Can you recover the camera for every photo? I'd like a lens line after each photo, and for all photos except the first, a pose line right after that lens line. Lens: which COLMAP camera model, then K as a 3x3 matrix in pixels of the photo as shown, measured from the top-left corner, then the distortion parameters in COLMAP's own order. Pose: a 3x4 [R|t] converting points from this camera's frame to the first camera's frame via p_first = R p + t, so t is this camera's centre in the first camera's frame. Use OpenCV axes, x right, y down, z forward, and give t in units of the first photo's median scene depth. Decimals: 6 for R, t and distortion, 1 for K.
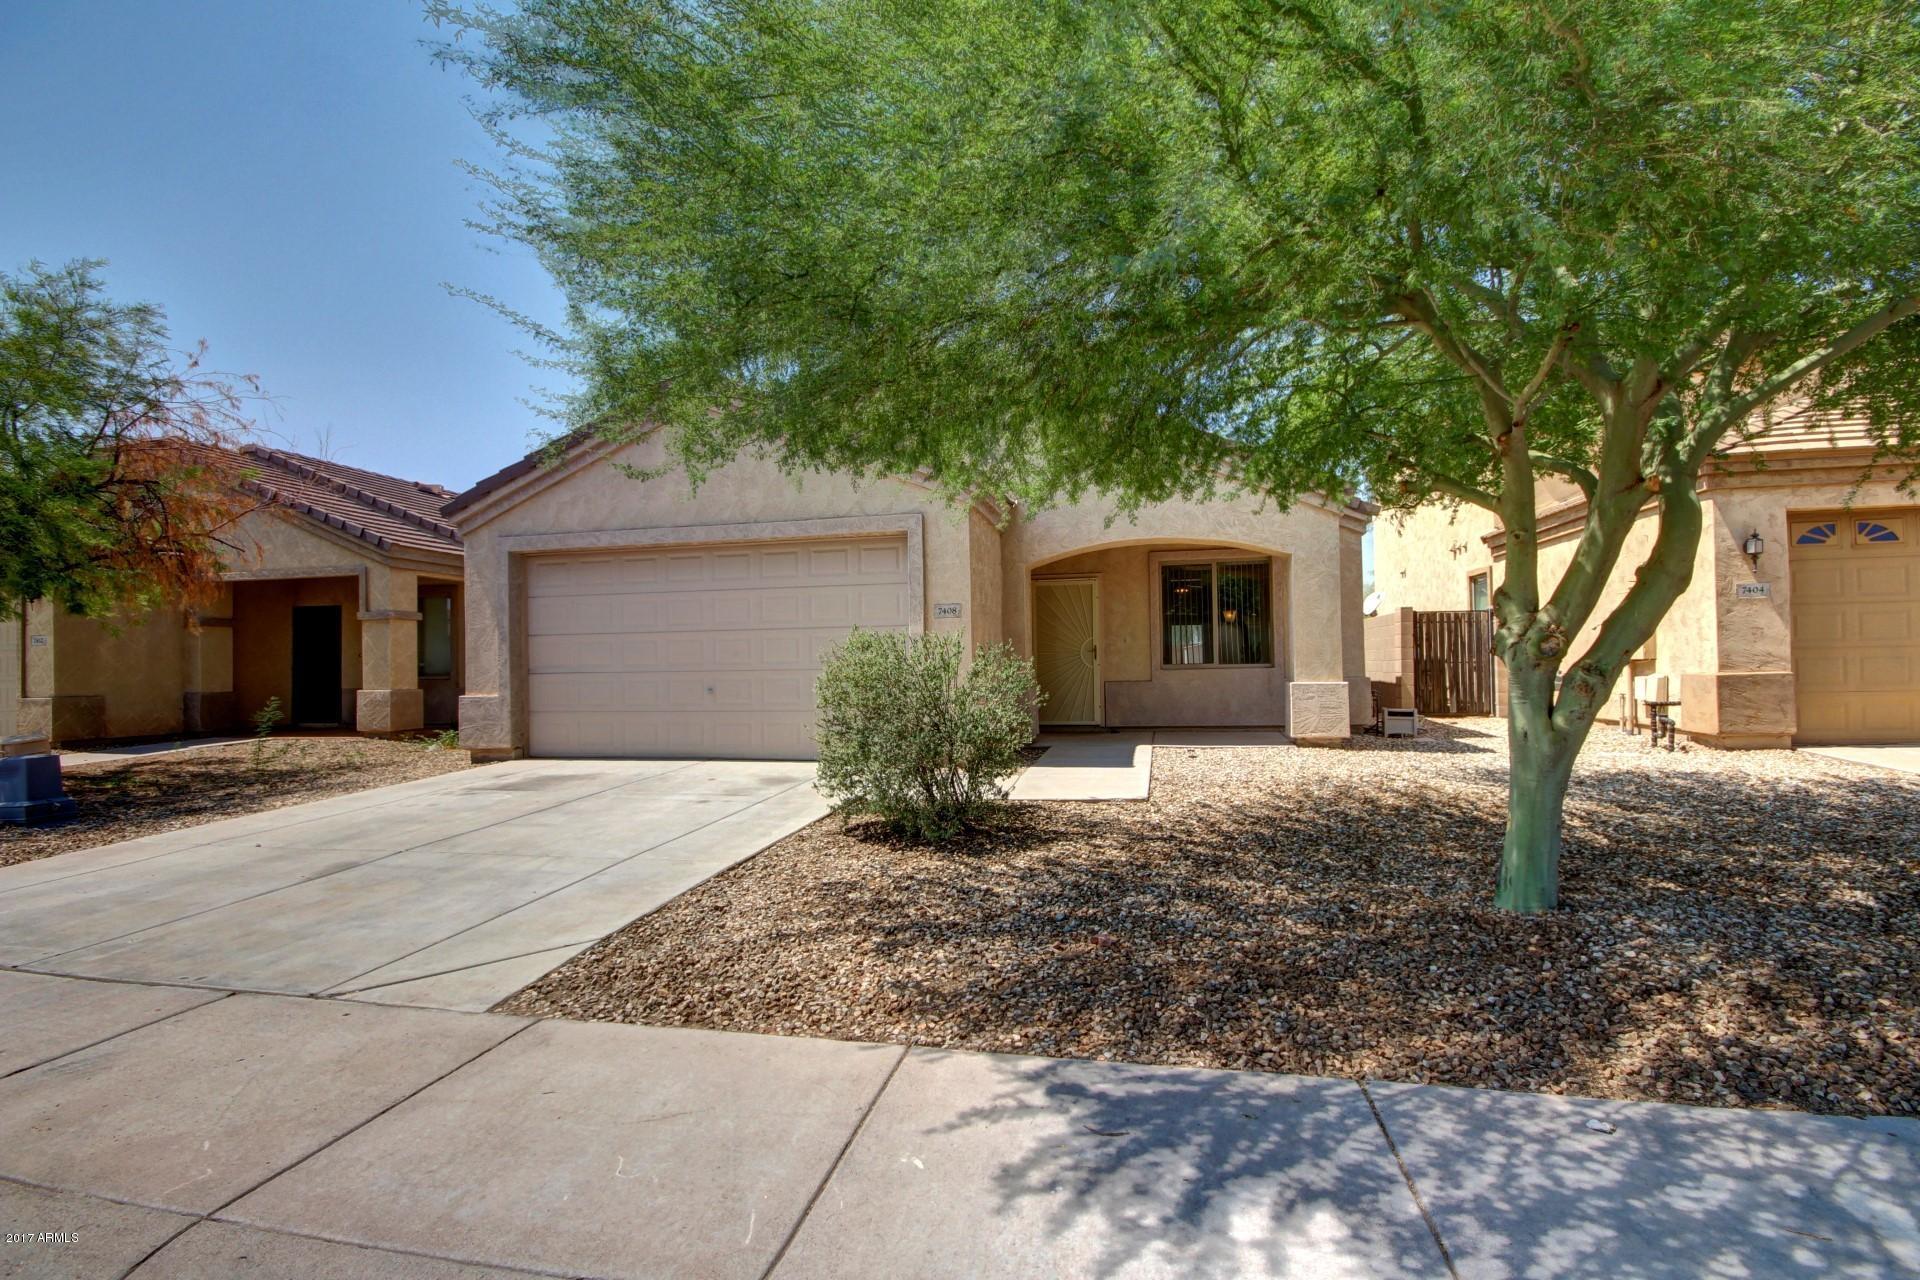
lens RADIAL K [[901.5, 0, 956.9], [0, 901.5, 646.3], [0, 0, 1]] dist [-0.003735, -0.000847]
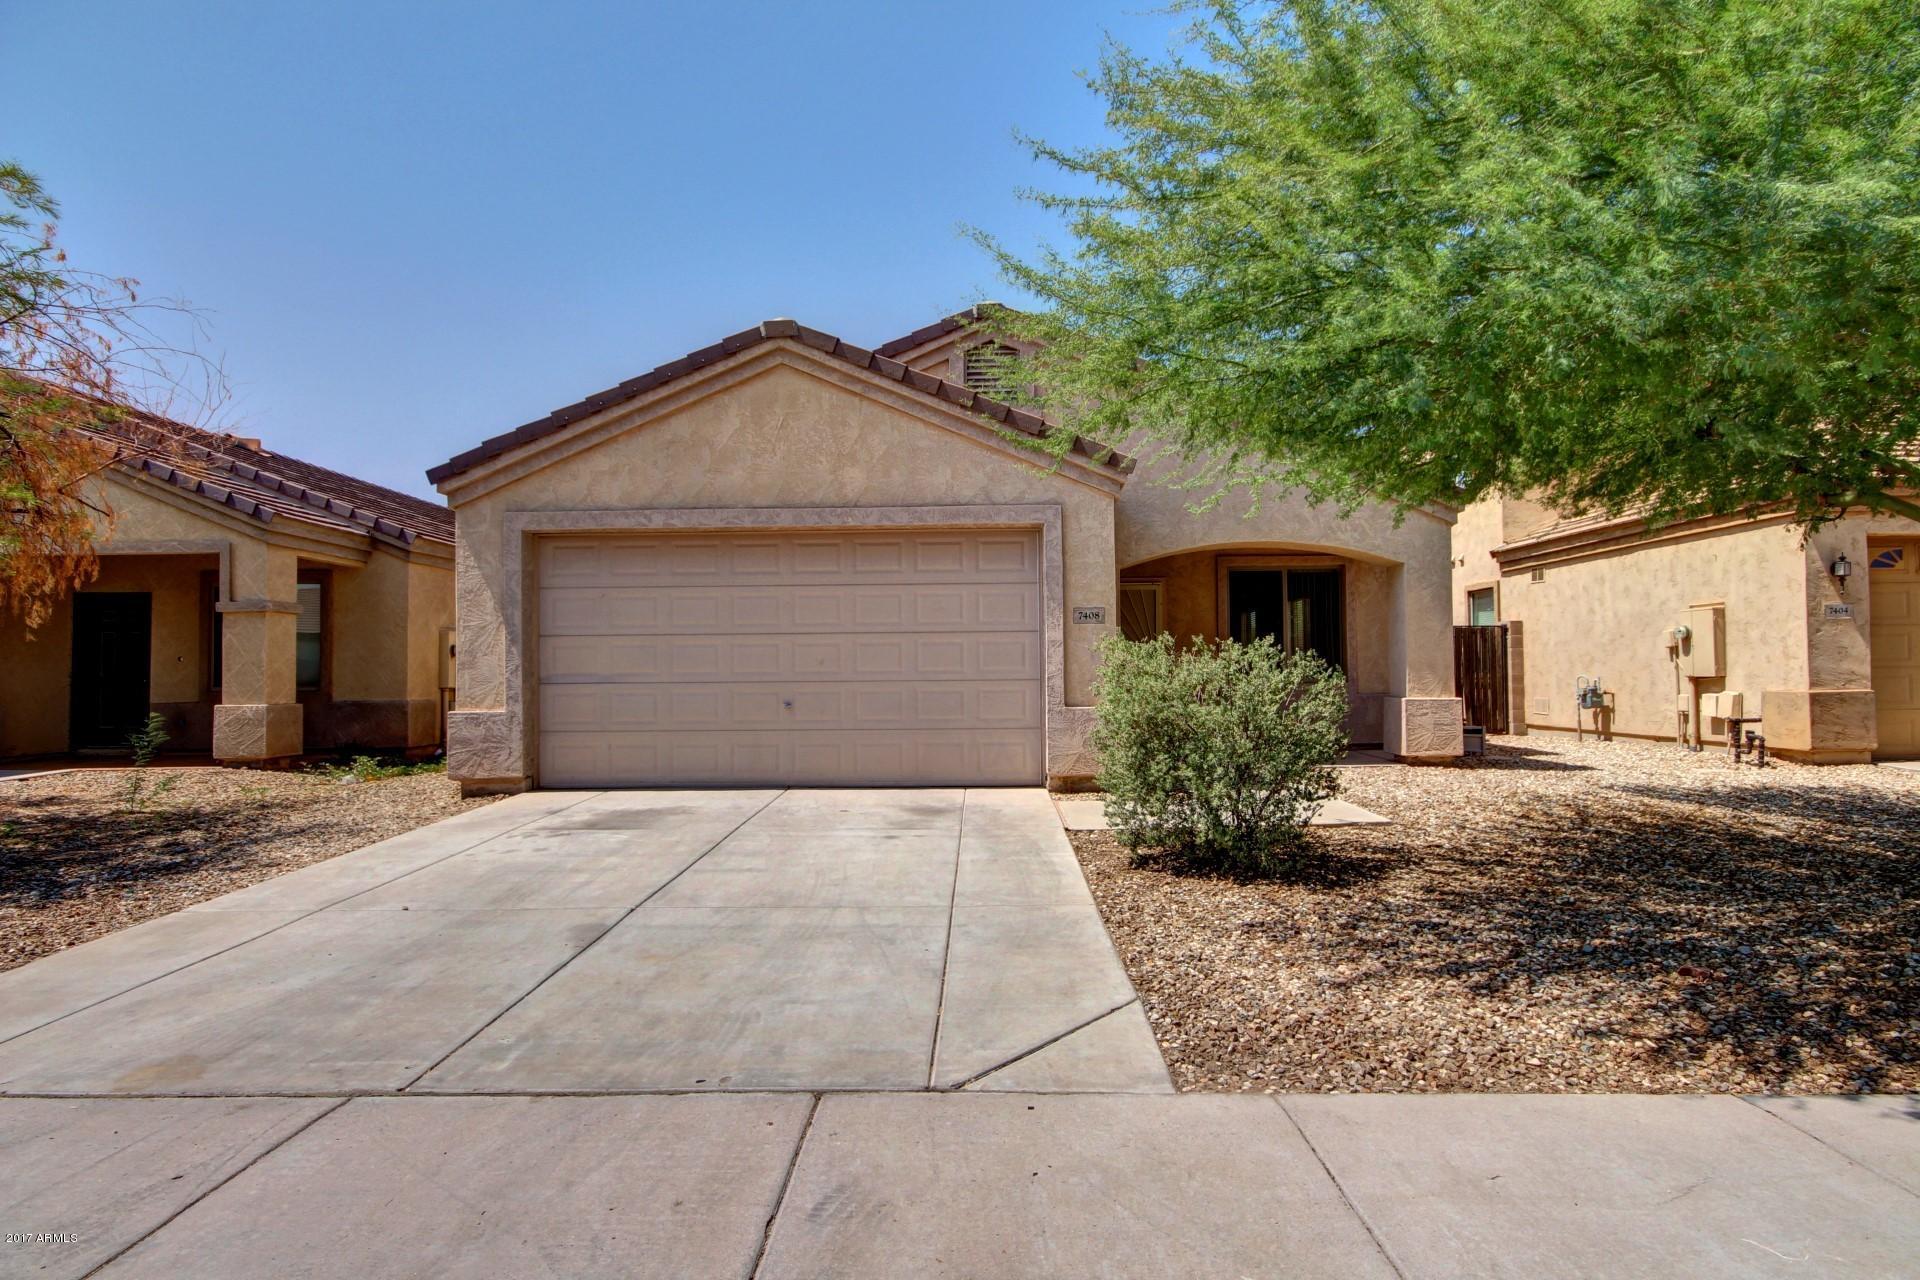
lens RADIAL K [[1017.0, 0, 962.2], [0, 1017.0, 639.8], [0, 0, 1]] dist [0.007090, -0.000031]
pose [[0.979777, 0.015089, 0.199525, -0.316703], [-0.011462, 0.999748, -0.019322, 0.005074], [-0.199766, 0.016645, 0.979702, 0.043690]]
